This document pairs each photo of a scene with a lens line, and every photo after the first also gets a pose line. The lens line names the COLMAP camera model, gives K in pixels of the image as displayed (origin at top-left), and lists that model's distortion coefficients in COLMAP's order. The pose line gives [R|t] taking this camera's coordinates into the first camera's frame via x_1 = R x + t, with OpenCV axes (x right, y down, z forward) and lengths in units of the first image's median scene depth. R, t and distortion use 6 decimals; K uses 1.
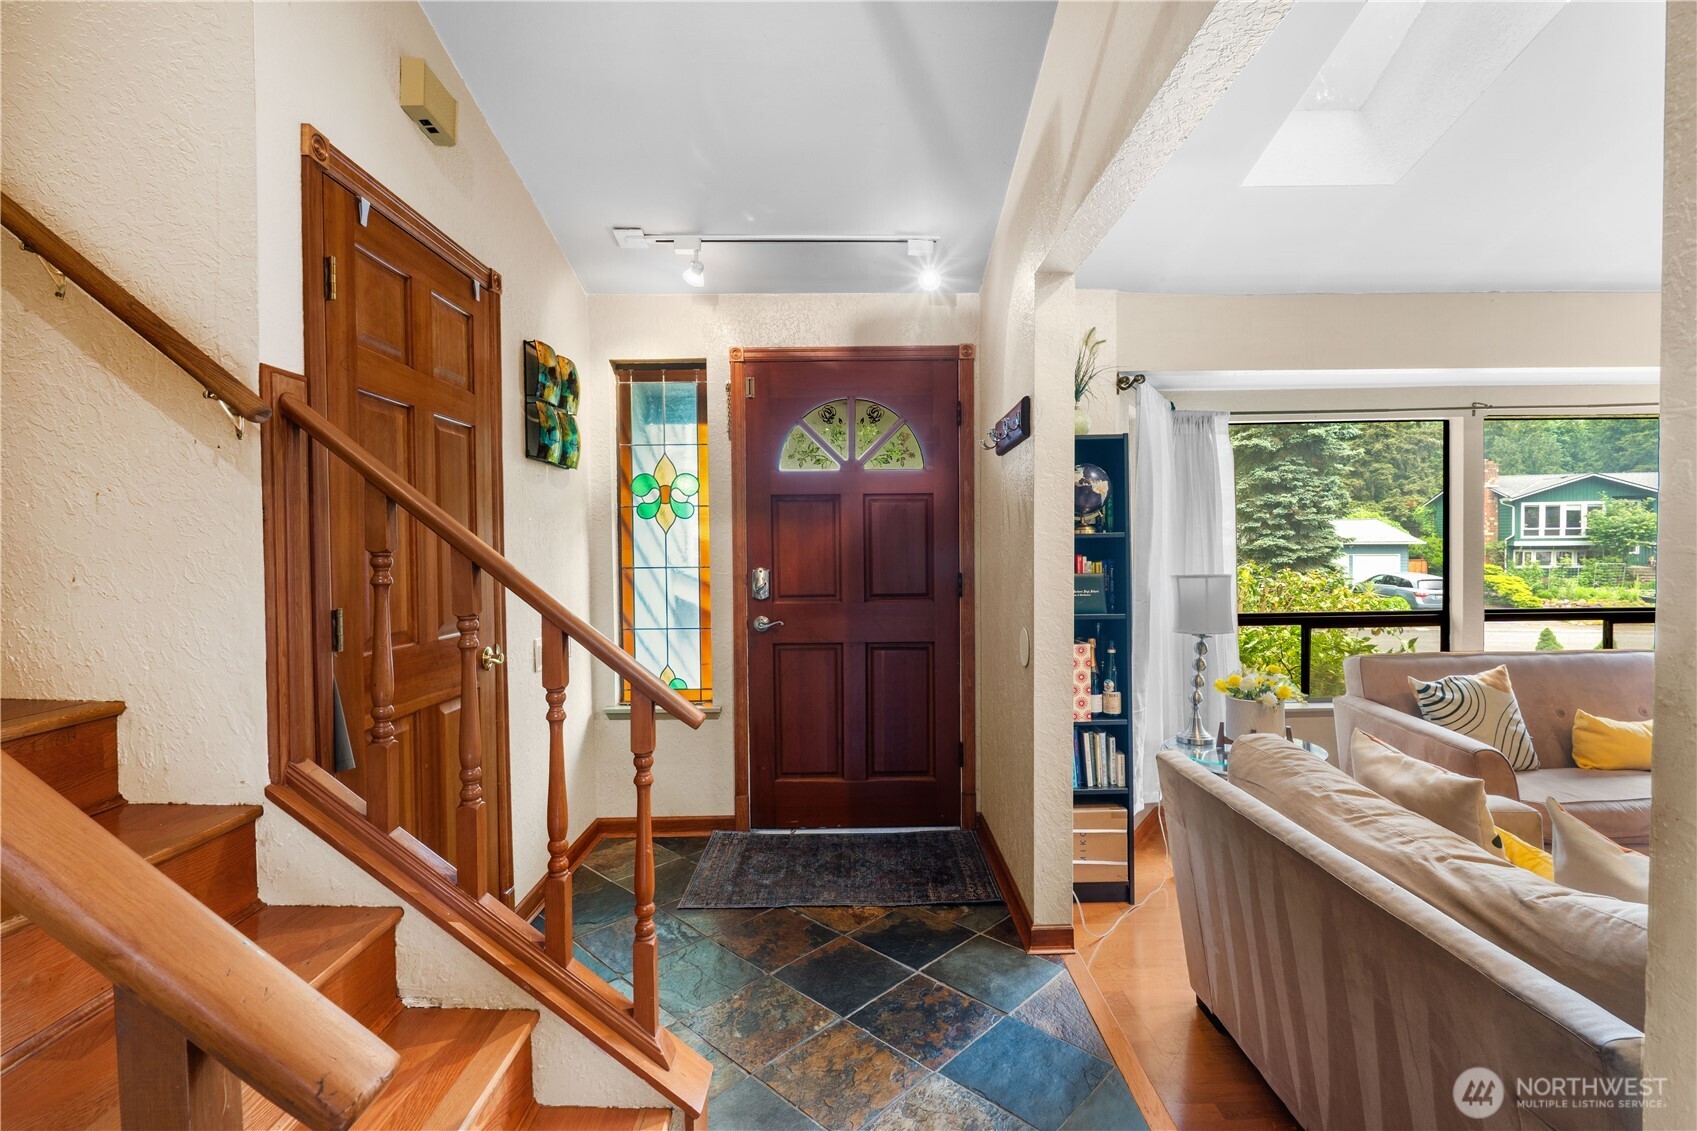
lens RADIAL K [[777.9, 0, 854.3], [0, 777.9, 564.0], [0, 0, 1]] dist [-0.004513, -0.000417]
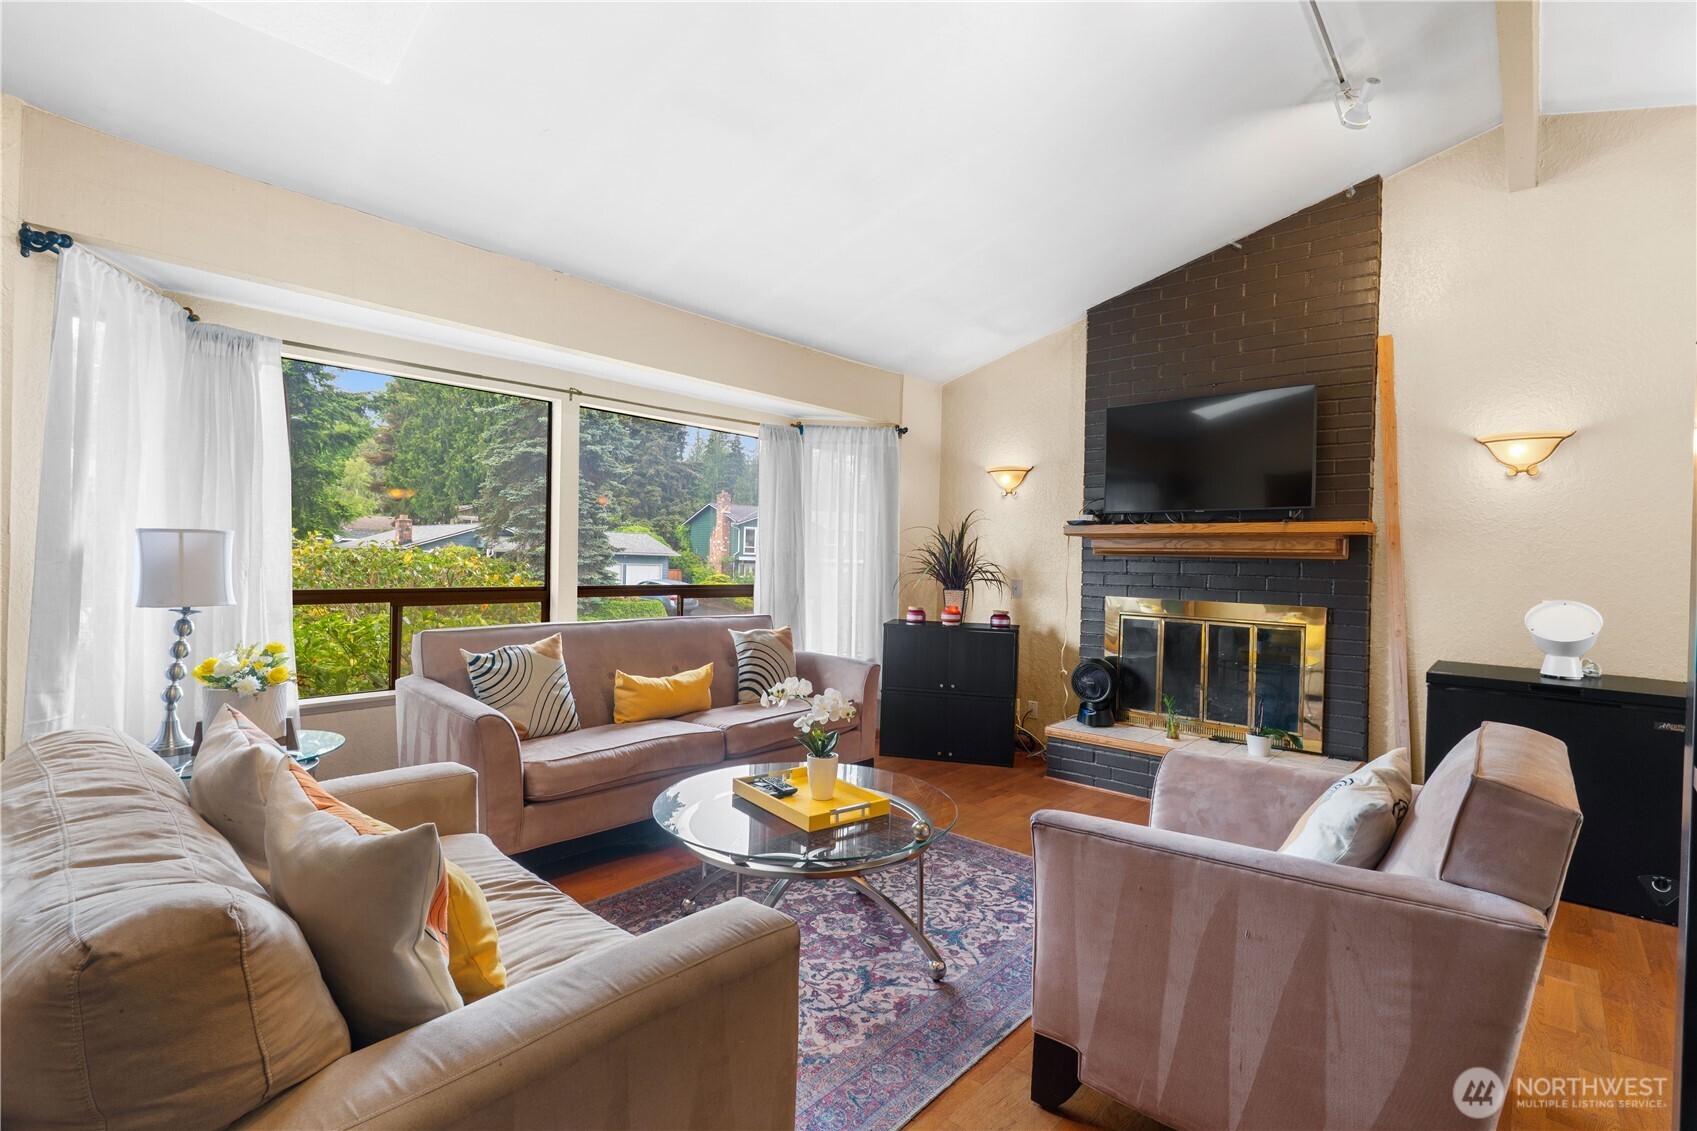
lens RADIAL K [[777.9, 0, 854.3], [0, 777.9, 564.0], [0, 0, 1]] dist [-0.004513, -0.000417]
pose [[0.670137, 0.024651, 0.741828, 0.331908], [-0.015720, 0.999696, -0.019019, 0.052099], [-0.742071, 0.001084, 0.670320, 0.011797]]
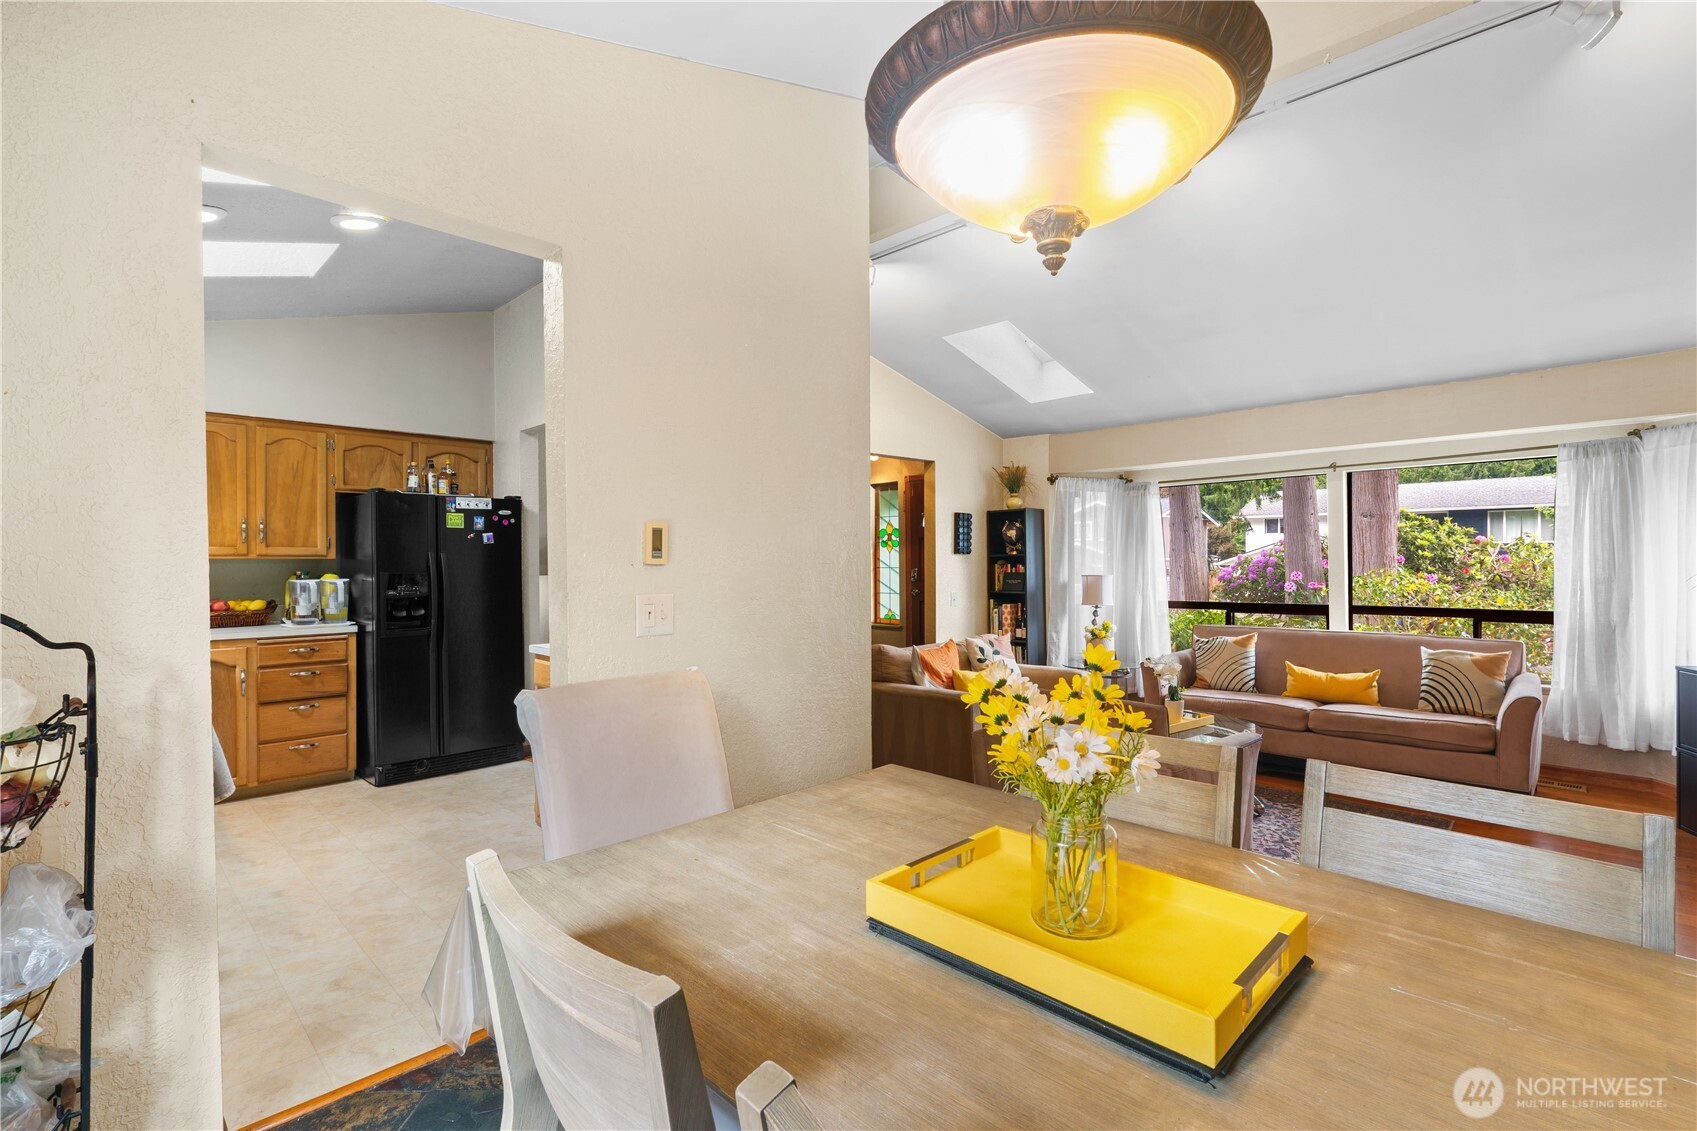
lens RADIAL K [[777.9, 0, 854.3], [0, 777.9, 564.0], [0, 0, 1]] dist [-0.004513, -0.000417]
pose [[0.704830, 0.009578, -0.709312, 1.420661], [-0.016121, 0.999867, -0.002517, 0.001710], [0.709193, 0.013209, 0.704890, -0.789723]]
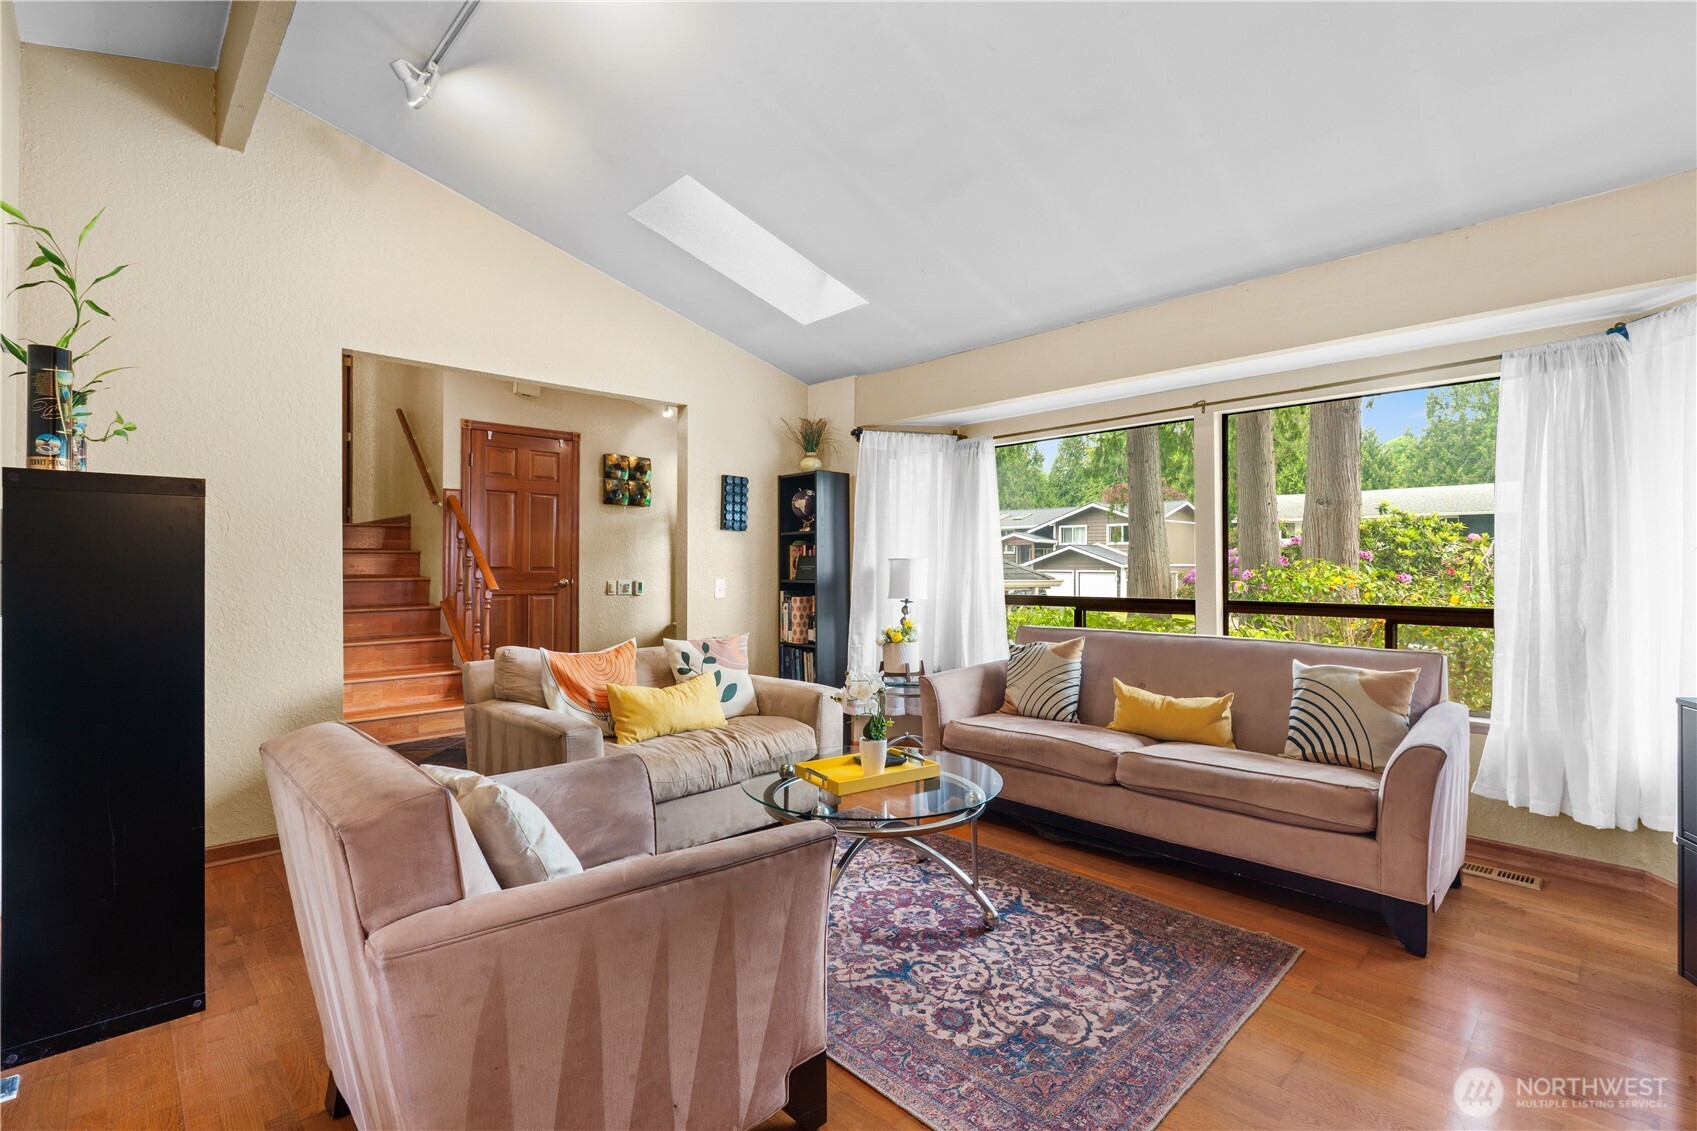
lens RADIAL K [[777.9, 0, 854.3], [0, 777.9, 564.0], [0, 0, 1]] dist [-0.004513, -0.000417]
pose [[0.690644, 0.010431, -0.723119, 1.460124], [-0.025871, 0.999612, -0.010289, 0.041623], [0.722732, 0.025814, 0.690646, -0.067365]]
